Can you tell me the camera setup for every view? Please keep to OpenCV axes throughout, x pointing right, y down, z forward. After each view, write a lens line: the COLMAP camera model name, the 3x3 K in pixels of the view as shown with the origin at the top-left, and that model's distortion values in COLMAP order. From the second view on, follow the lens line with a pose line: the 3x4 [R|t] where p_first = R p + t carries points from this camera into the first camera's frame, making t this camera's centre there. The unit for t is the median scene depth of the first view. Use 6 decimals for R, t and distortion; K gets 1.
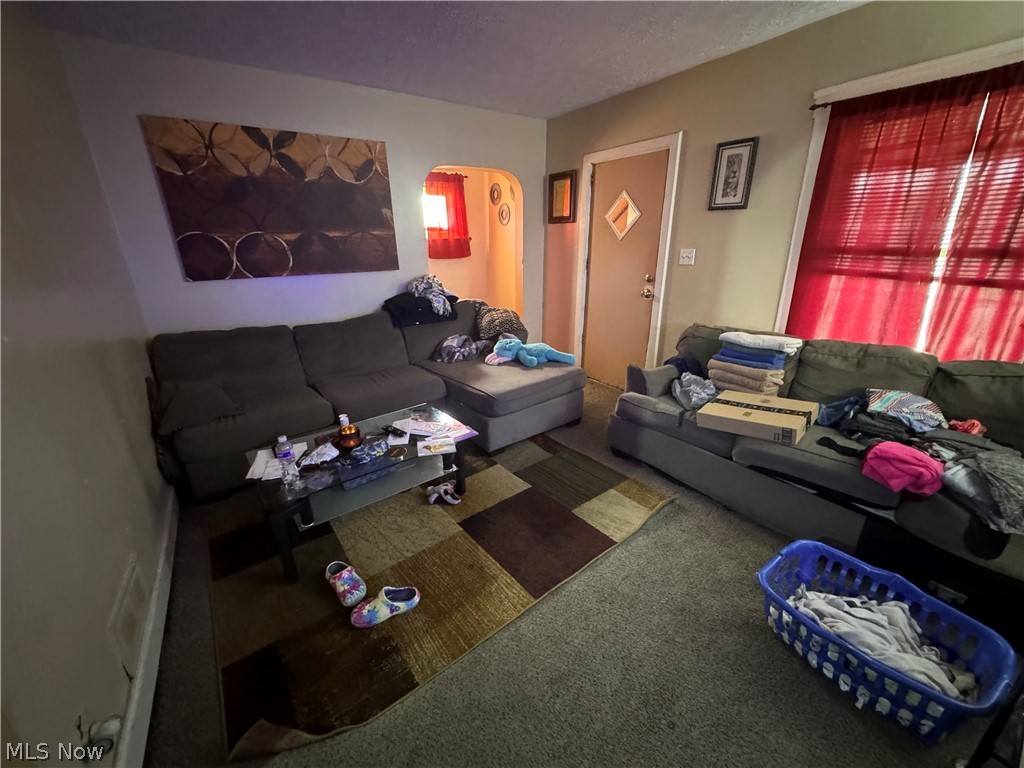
lens RADIAL K [[408.7, 0, 512.3], [0, 408.7, 381.0], [0, 0, 1]] dist [-0.000303, -0.000113]
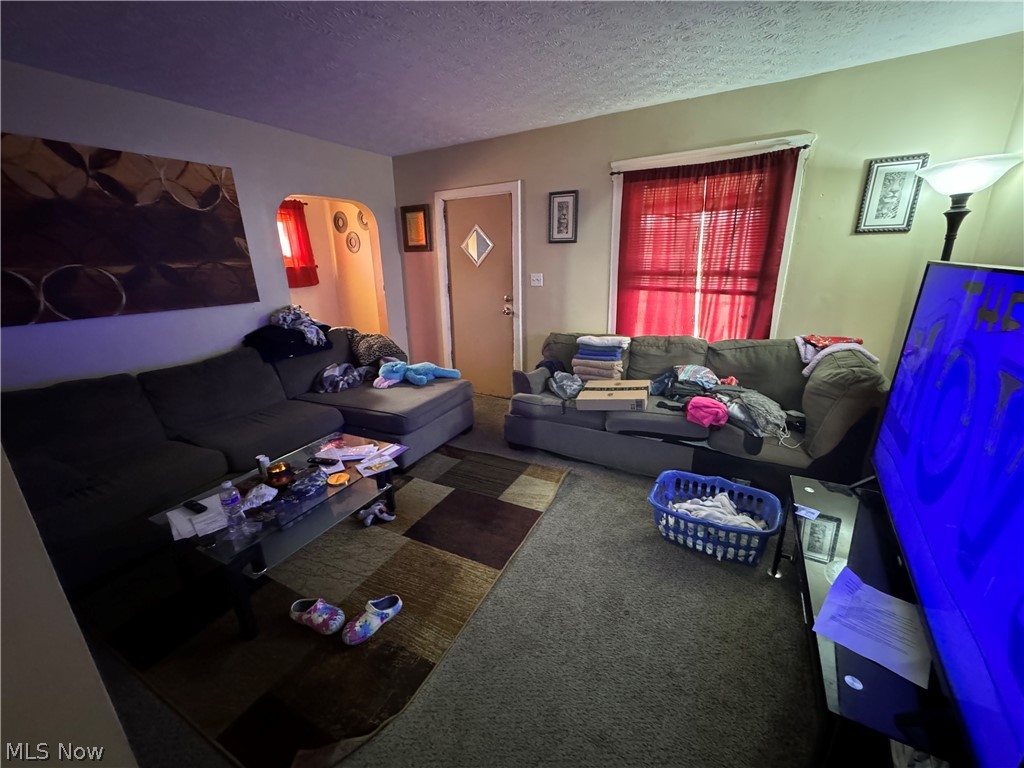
lens RADIAL K [[408.7, 0, 512.3], [0, 408.7, 381.0], [0, 0, 1]] dist [-0.000303, -0.000113]
pose [[0.908898, -0.126101, 0.397495, -0.203901], [0.146130, 0.989056, -0.020369, 0.013861], [-0.390576, 0.076599, 0.917378, -0.092527]]
